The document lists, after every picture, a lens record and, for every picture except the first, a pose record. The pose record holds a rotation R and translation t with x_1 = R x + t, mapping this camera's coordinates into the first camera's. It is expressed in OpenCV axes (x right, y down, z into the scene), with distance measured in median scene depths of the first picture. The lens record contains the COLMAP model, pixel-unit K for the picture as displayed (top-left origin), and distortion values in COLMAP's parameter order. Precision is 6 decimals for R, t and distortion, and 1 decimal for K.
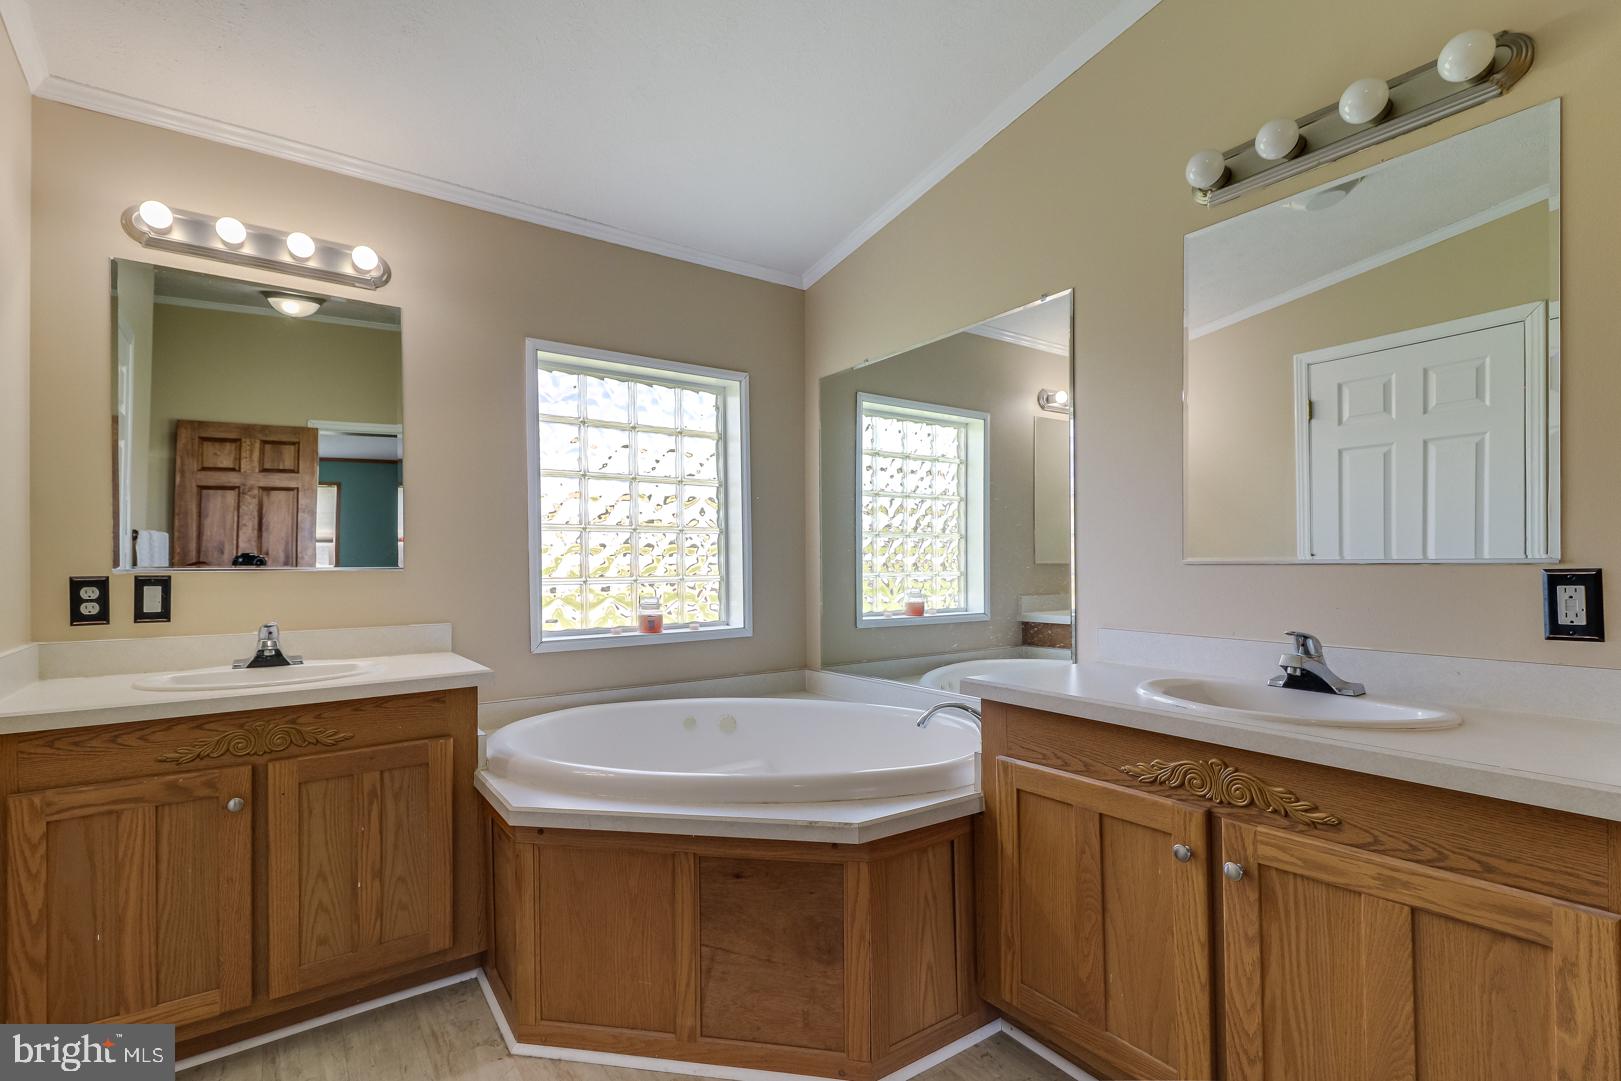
lens RADIAL K [[742.5, 0, 811.3], [0, 742.5, 564.2], [0, 0, 1]] dist [0.037845, -0.017812]
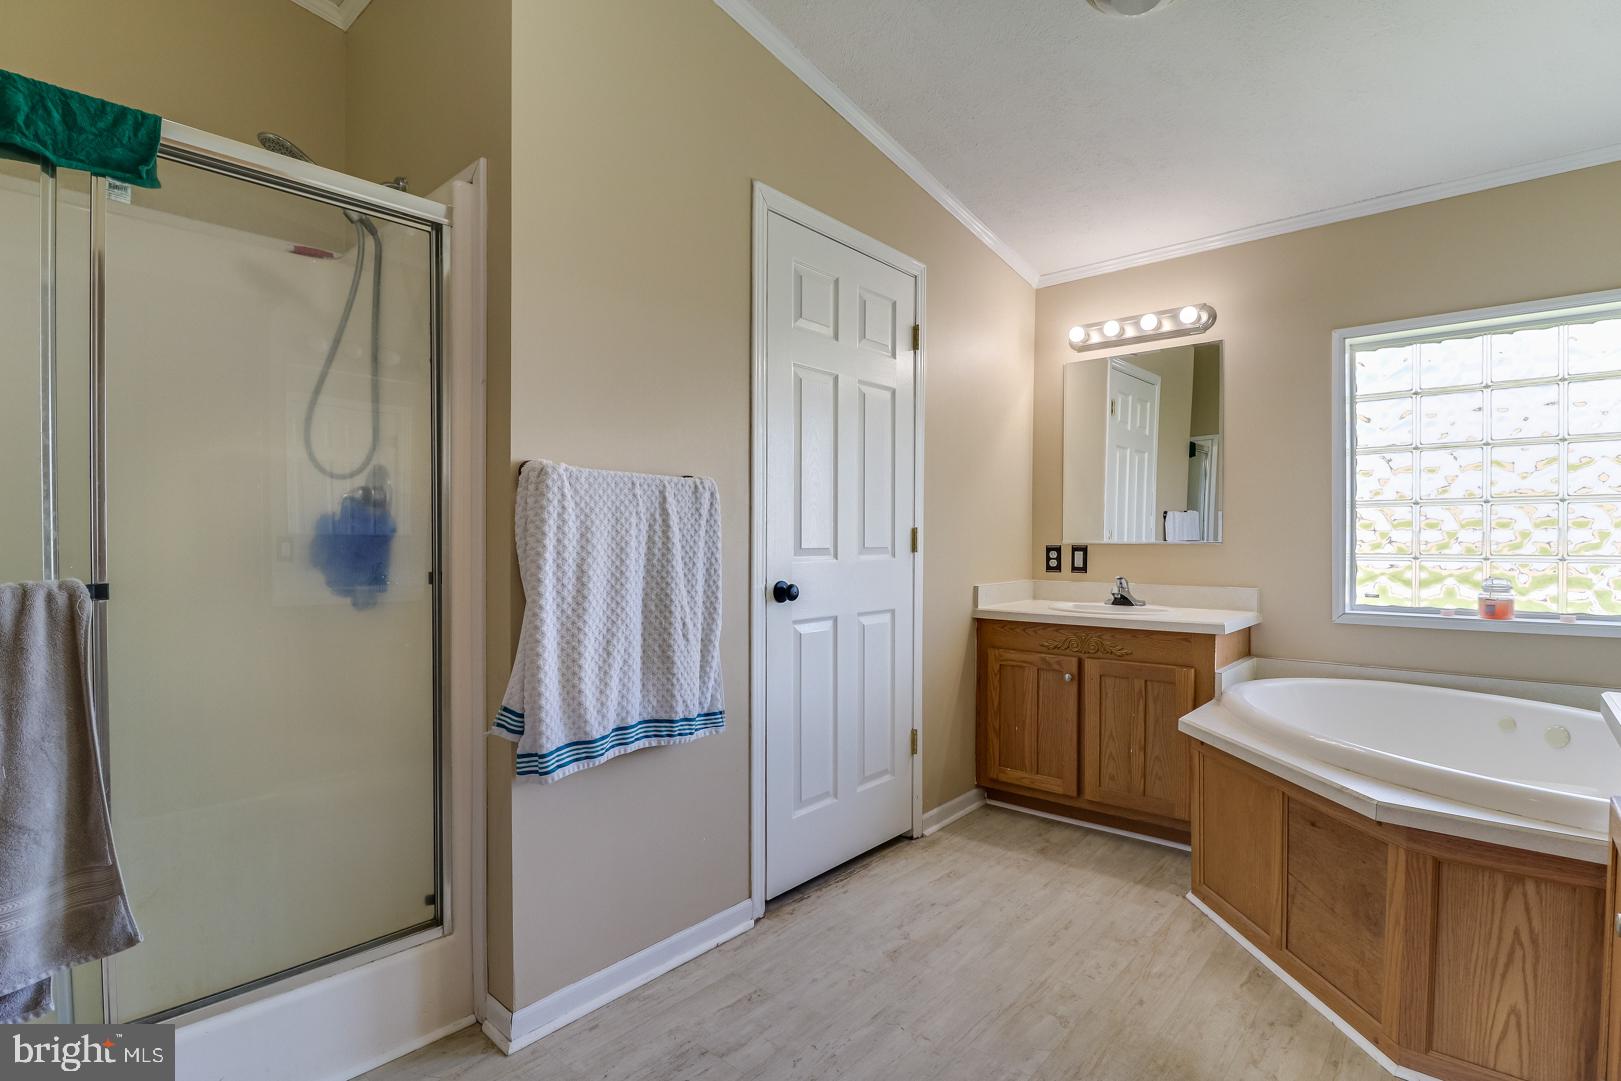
lens RADIAL K [[772.6, 0, 810.5], [0, 772.6, 540.5], [0, 0, 1]] dist [-0.000564, -0.021047]
pose [[0.229840, 0.008475, -0.973191, 0.731729], [-0.000998, 0.999964, 0.008472, -0.010718], [0.973228, -0.000976, 0.229840, 0.012200]]
